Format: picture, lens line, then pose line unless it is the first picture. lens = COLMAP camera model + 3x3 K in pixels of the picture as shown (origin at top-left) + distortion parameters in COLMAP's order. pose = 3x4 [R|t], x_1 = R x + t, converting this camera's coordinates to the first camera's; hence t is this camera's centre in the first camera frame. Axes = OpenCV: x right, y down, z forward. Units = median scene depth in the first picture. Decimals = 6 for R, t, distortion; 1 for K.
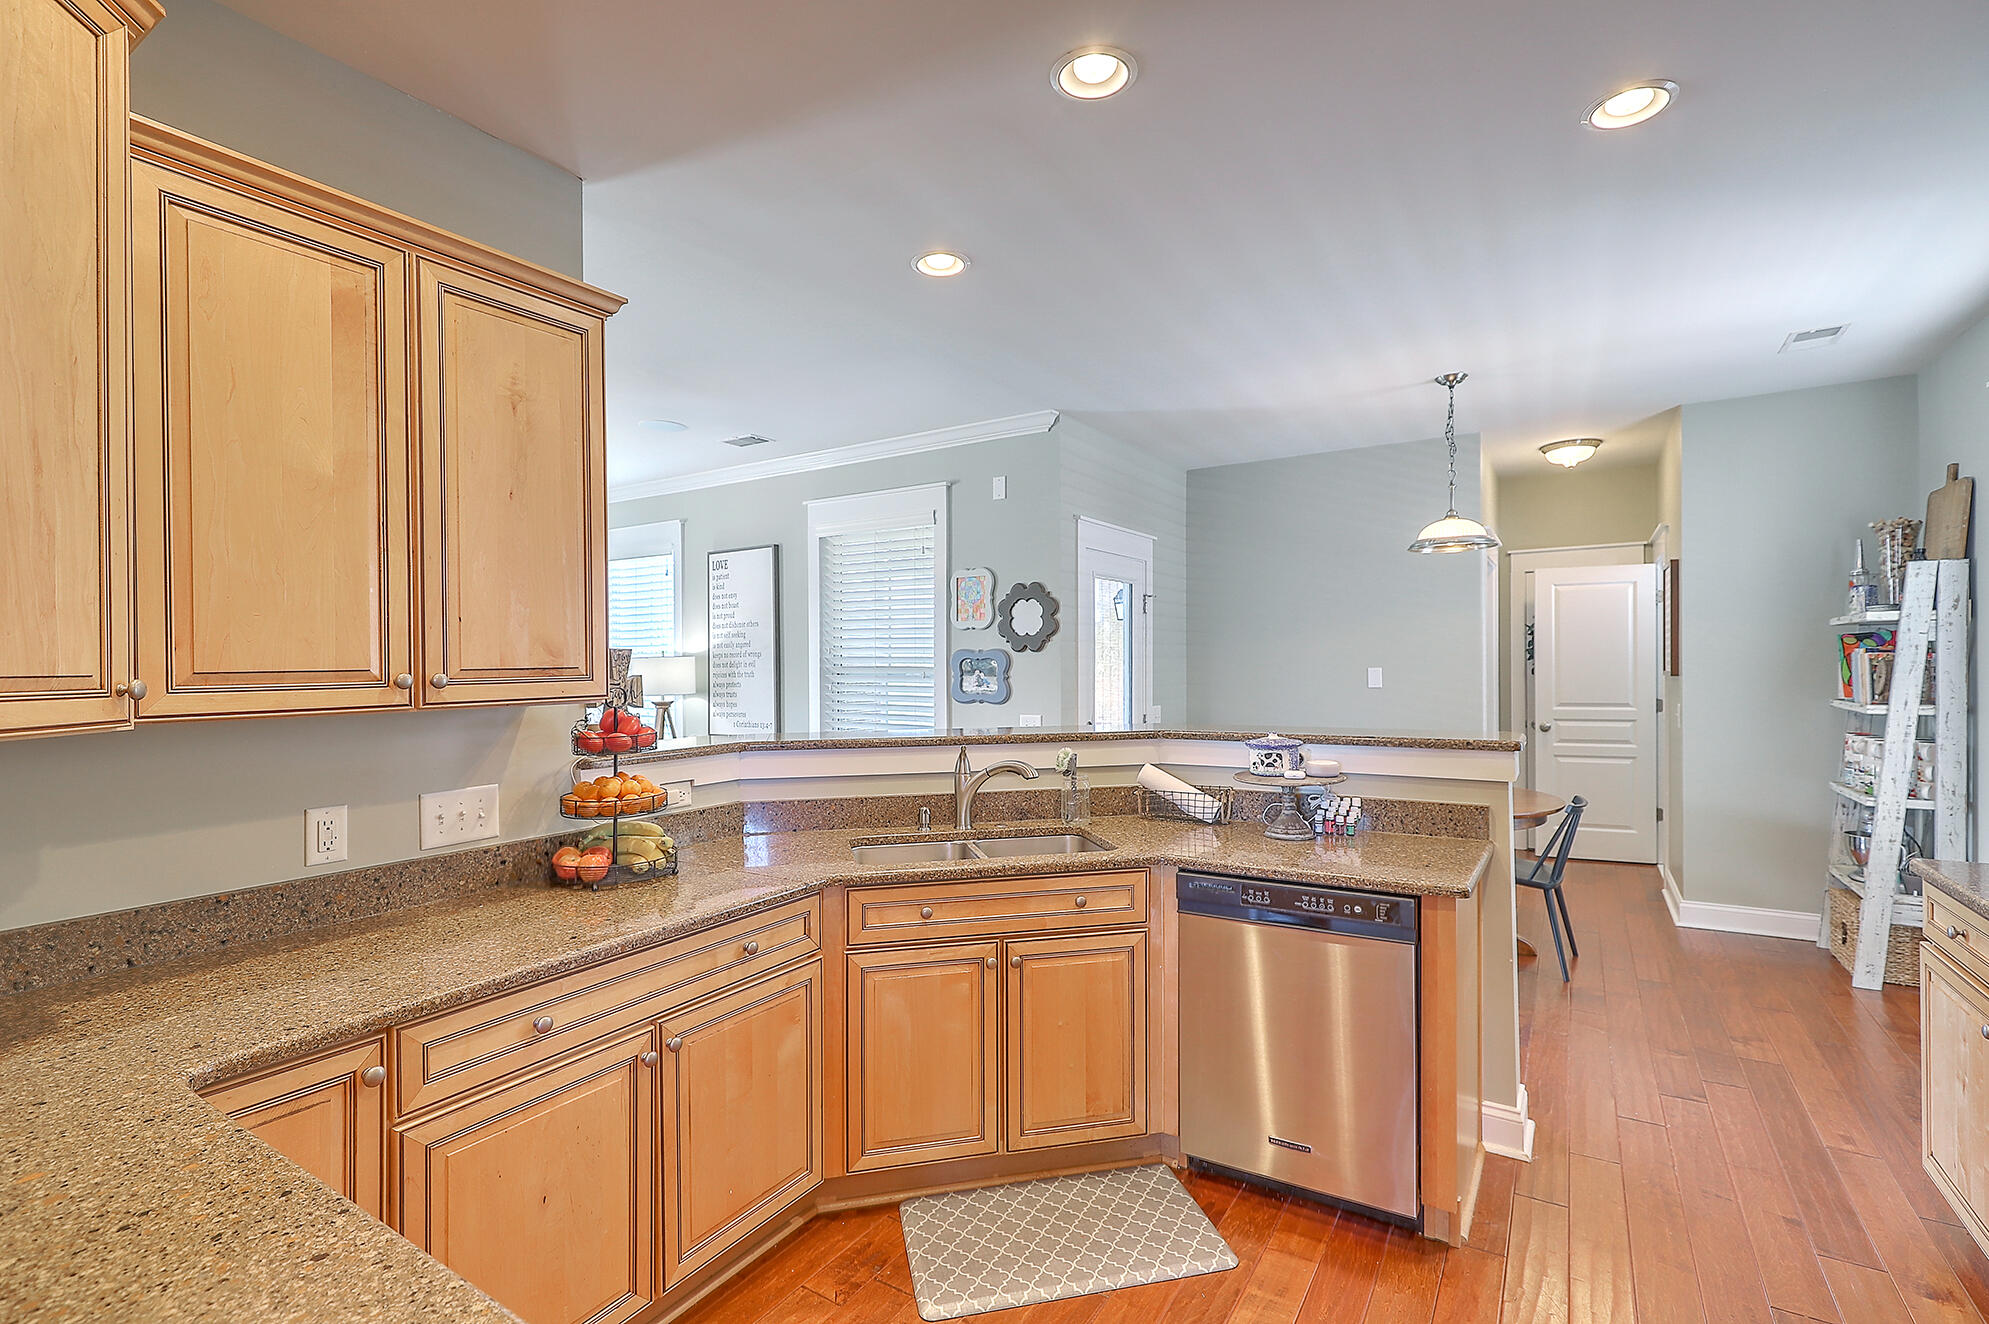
lens RADIAL K [[900.7, 0, 998.6], [0, 900.7, 675.7], [0, 0, 1]] dist [-0.003237, -0.000386]
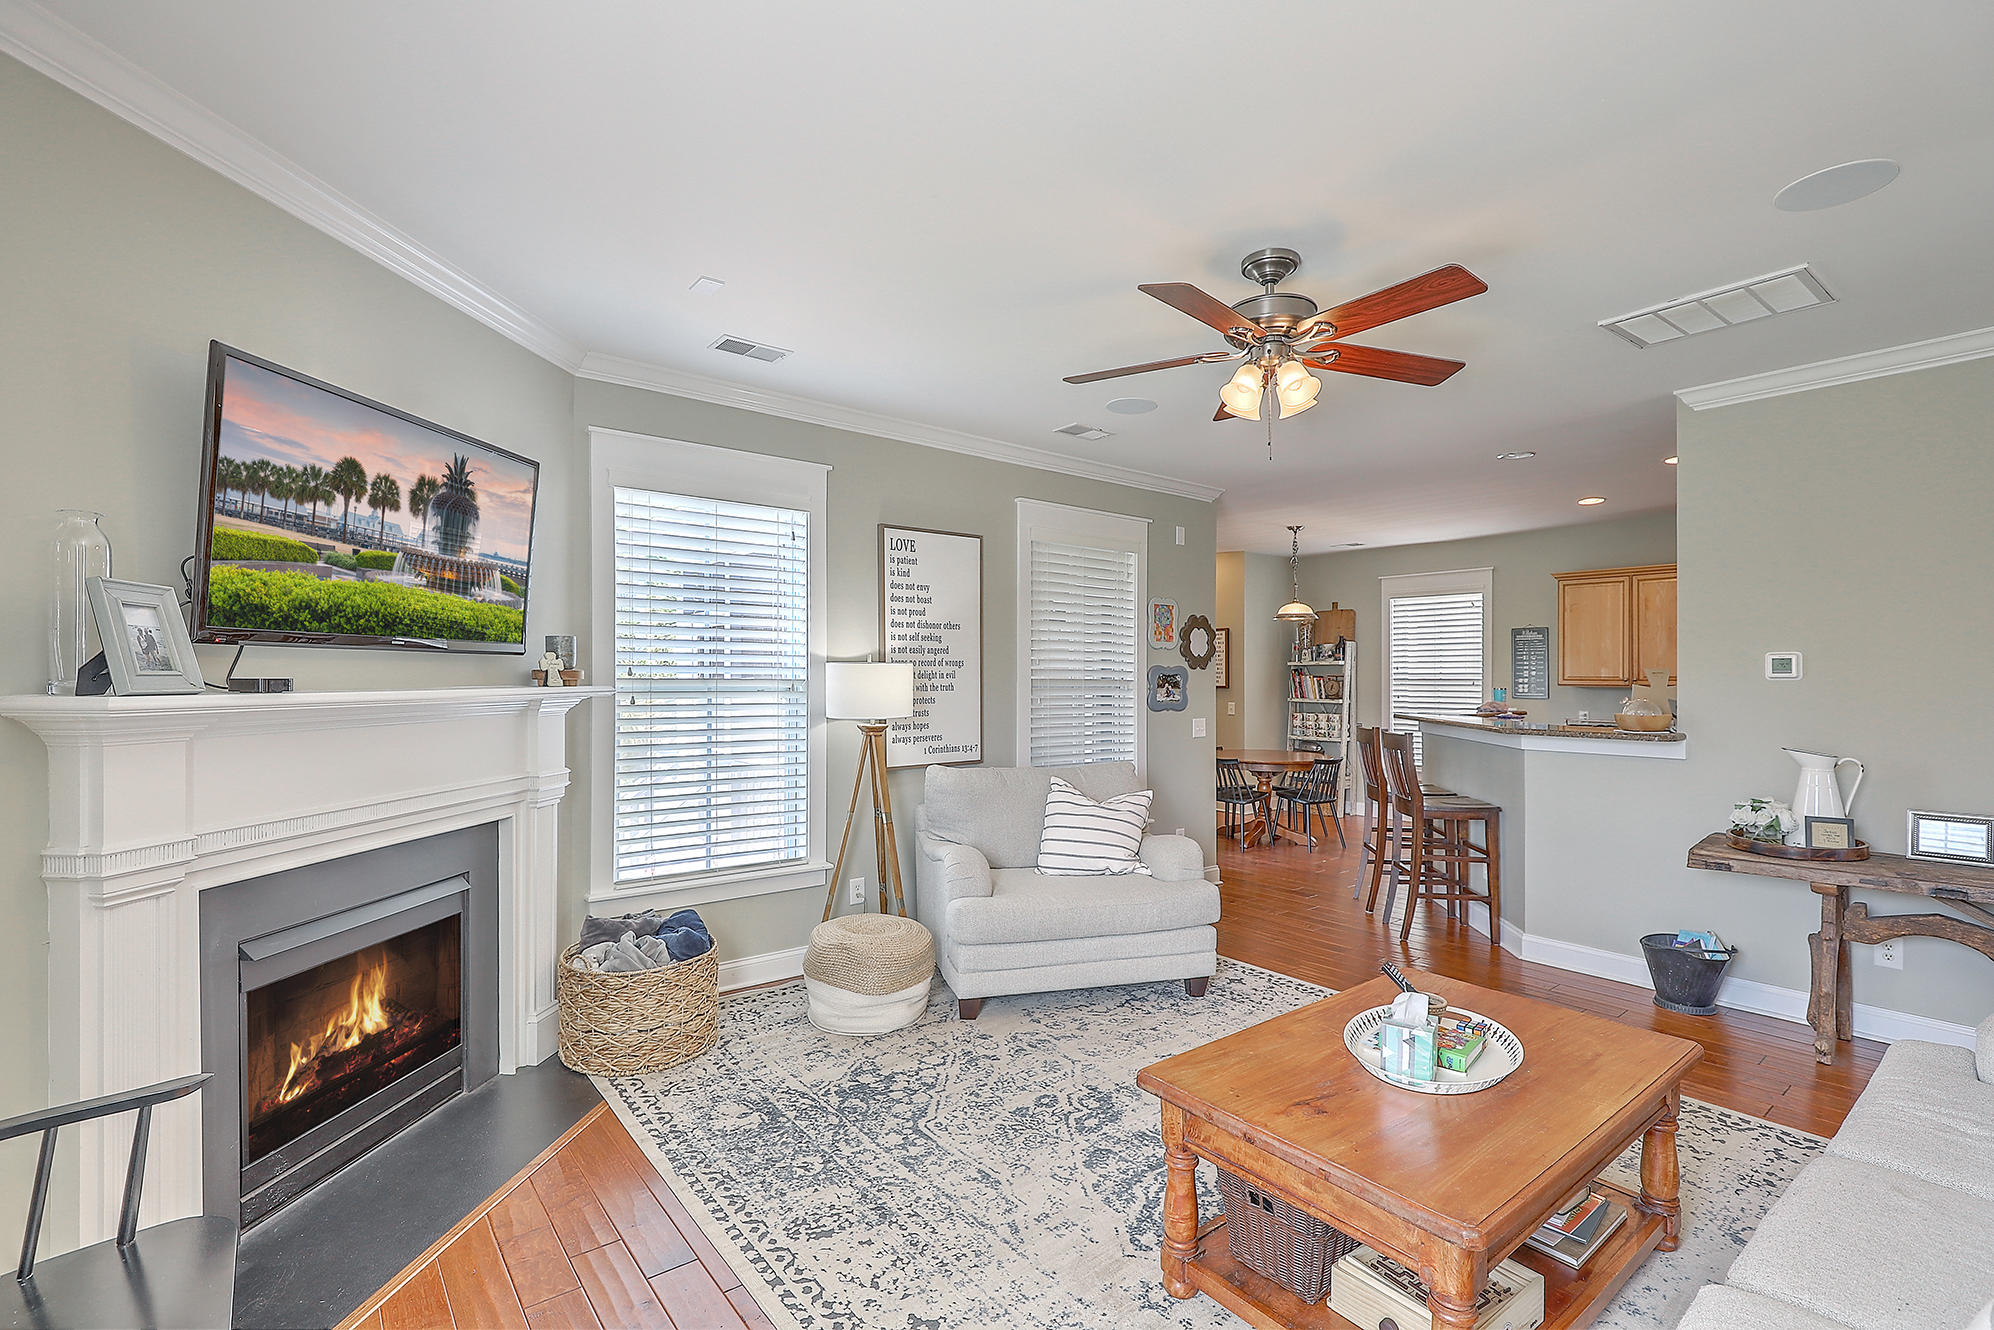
lens RADIAL K [[902.9, 0, 1001.1], [0, 902.9, 678.8], [0, 0, 1]] dist [-0.003237, -0.000386]
pose [[0.323410, 0.010083, 0.946205, -1.481891], [0.006667, 0.999894, -0.012934, 0.002070], [-0.946235, 0.010491, 0.323309, 0.992634]]
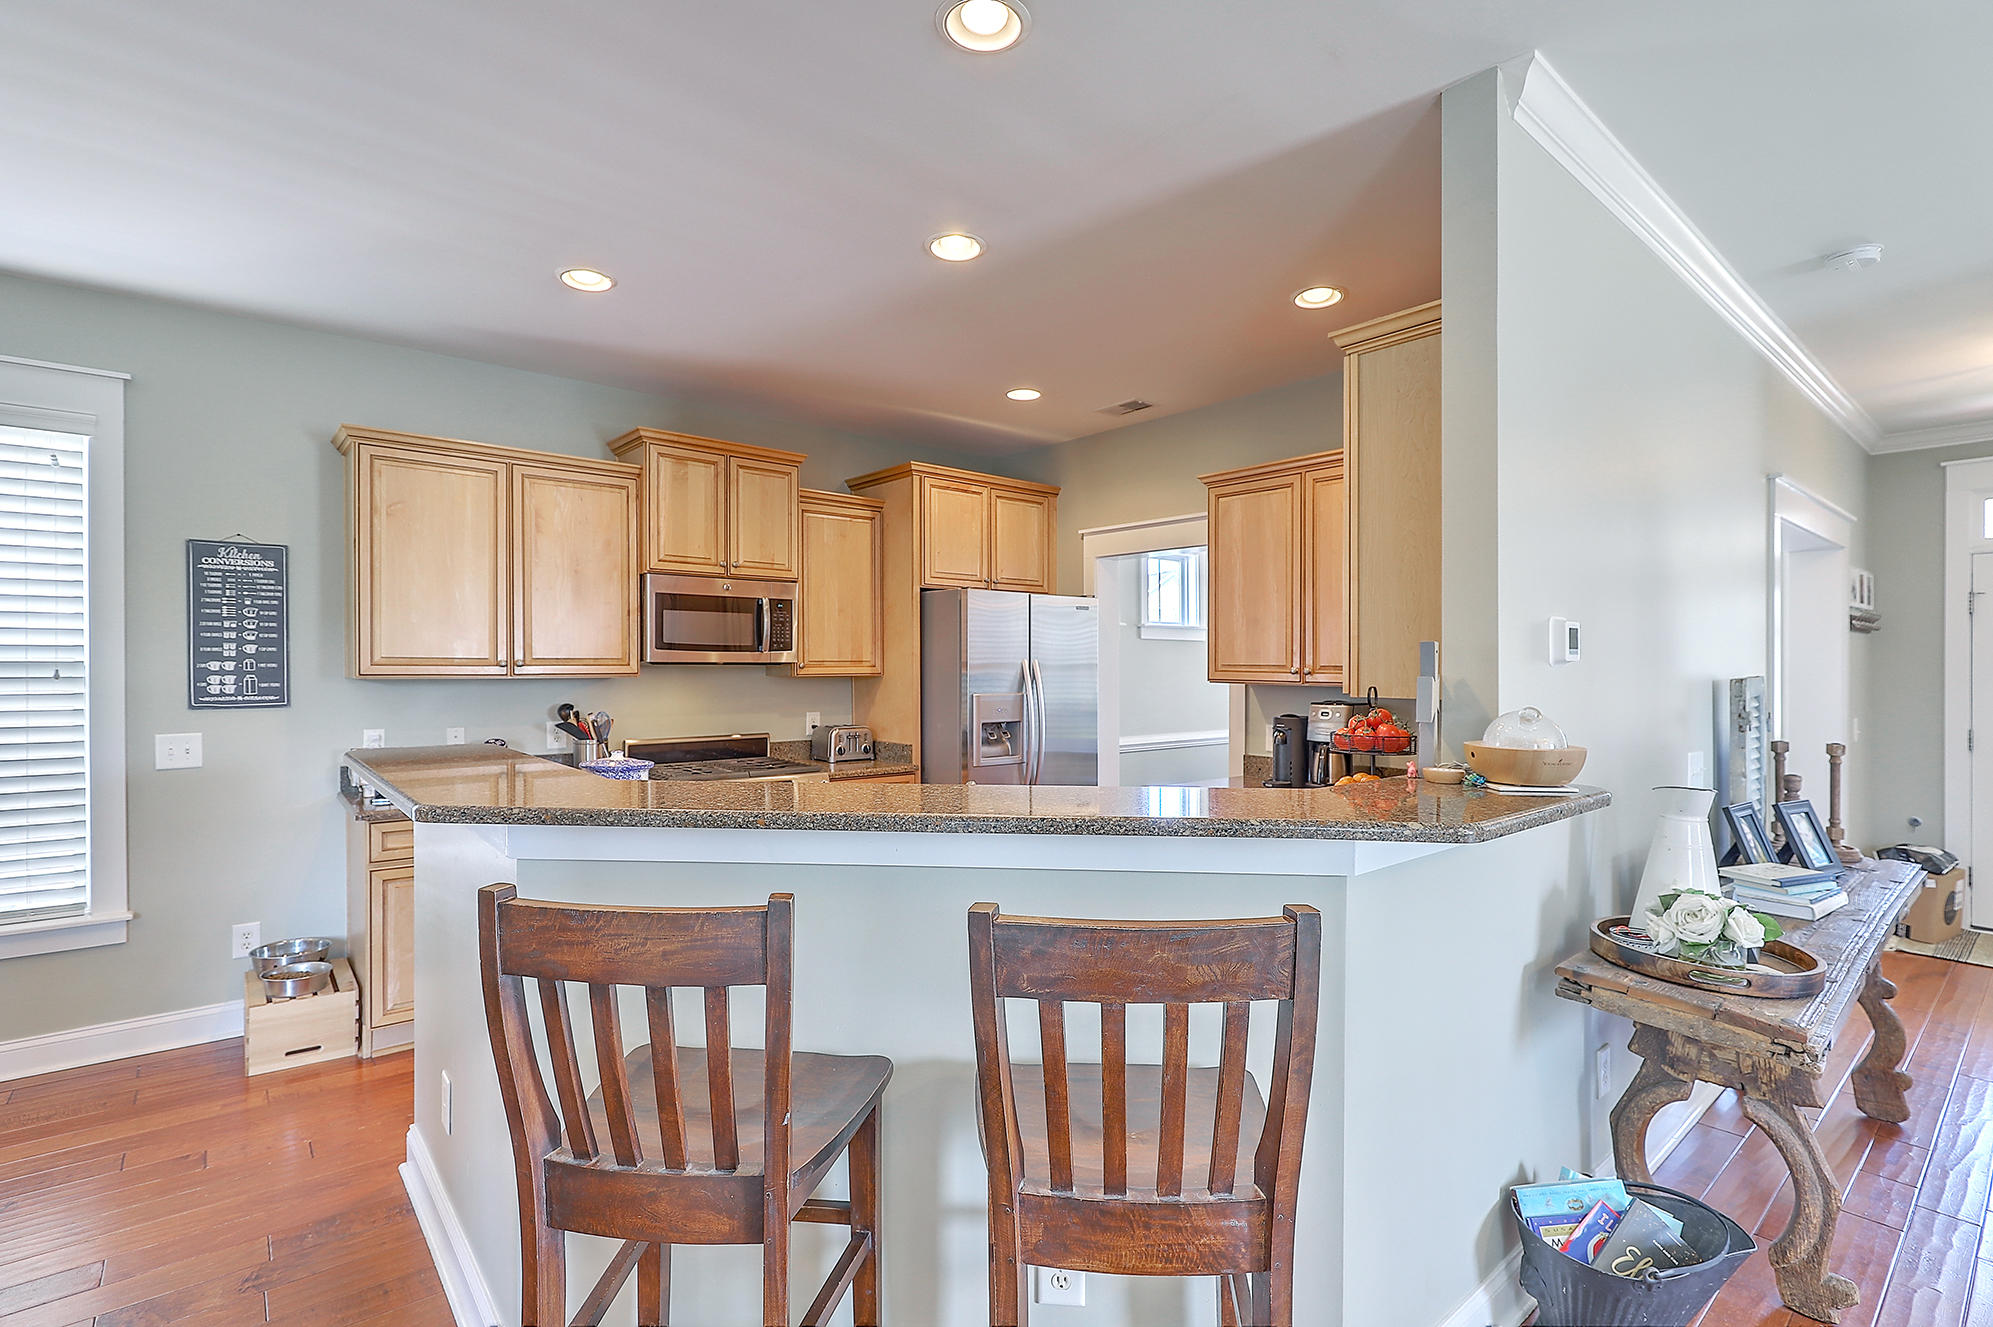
lens RADIAL K [[930.1, 0, 996.5], [0, 930.1, 663.5], [0, 0, 1]] dist [-0.000154, 0.000015]
pose [[-0.954243, 0.008467, 0.298912, -0.183283], [0.012068, 0.999875, 0.010200, -0.014444], [-0.298789, 0.013341, -0.954226, 1.151725]]
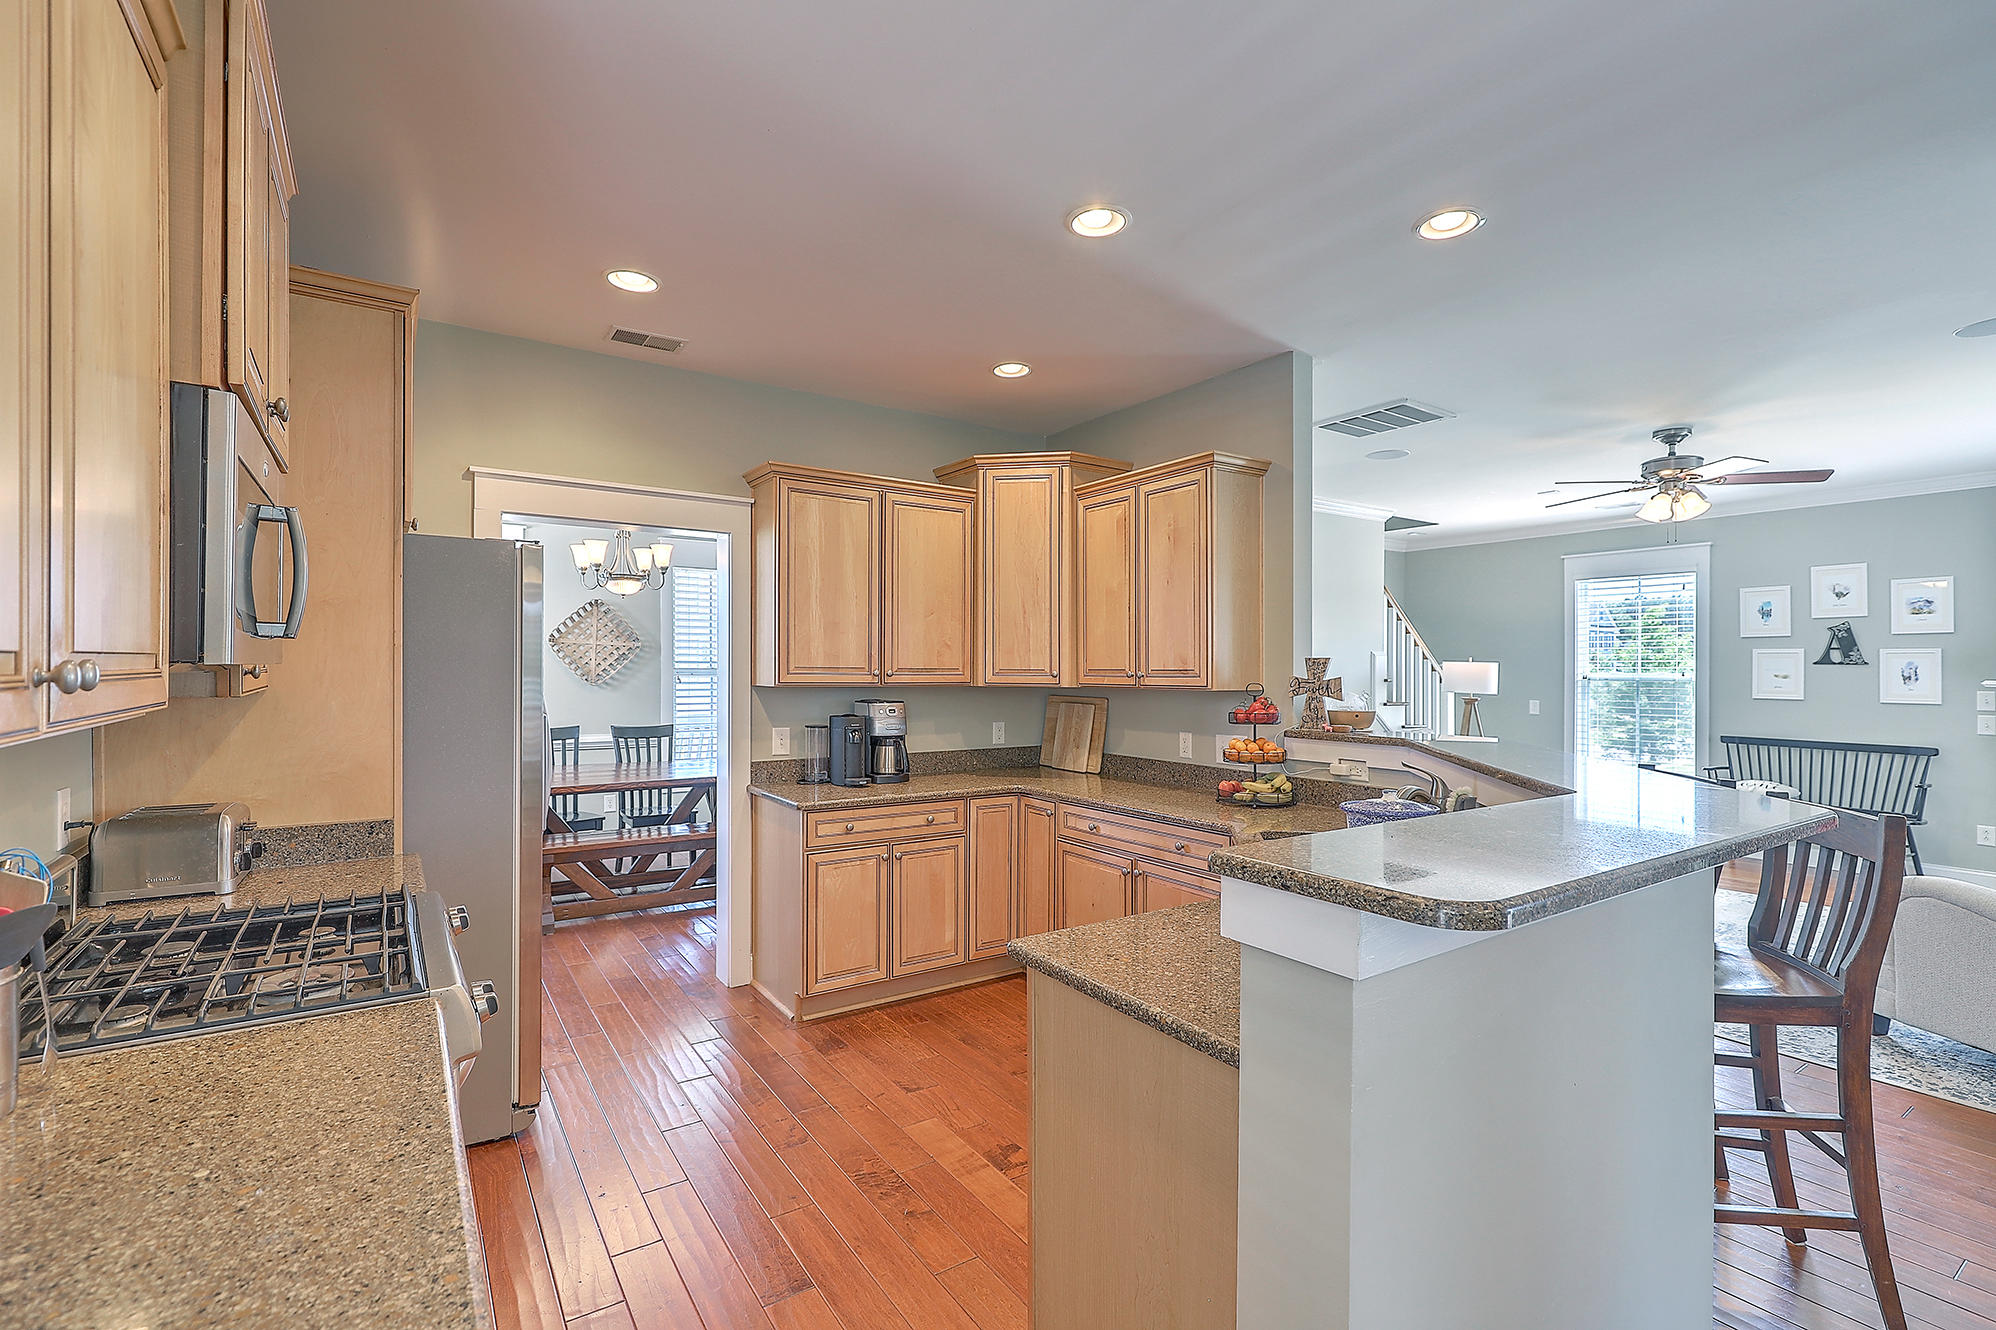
lens RADIAL K [[903.8, 0, 1002.1], [0, 903.8, 678.8], [0, 0, 1]] dist [-0.003237, -0.000386]
pose [[-0.400392, 0.020812, -0.916107, 0.667866], [-0.013910, 0.999489, 0.028786, -0.018748], [0.916238, 0.024269, -0.399898, 0.682100]]
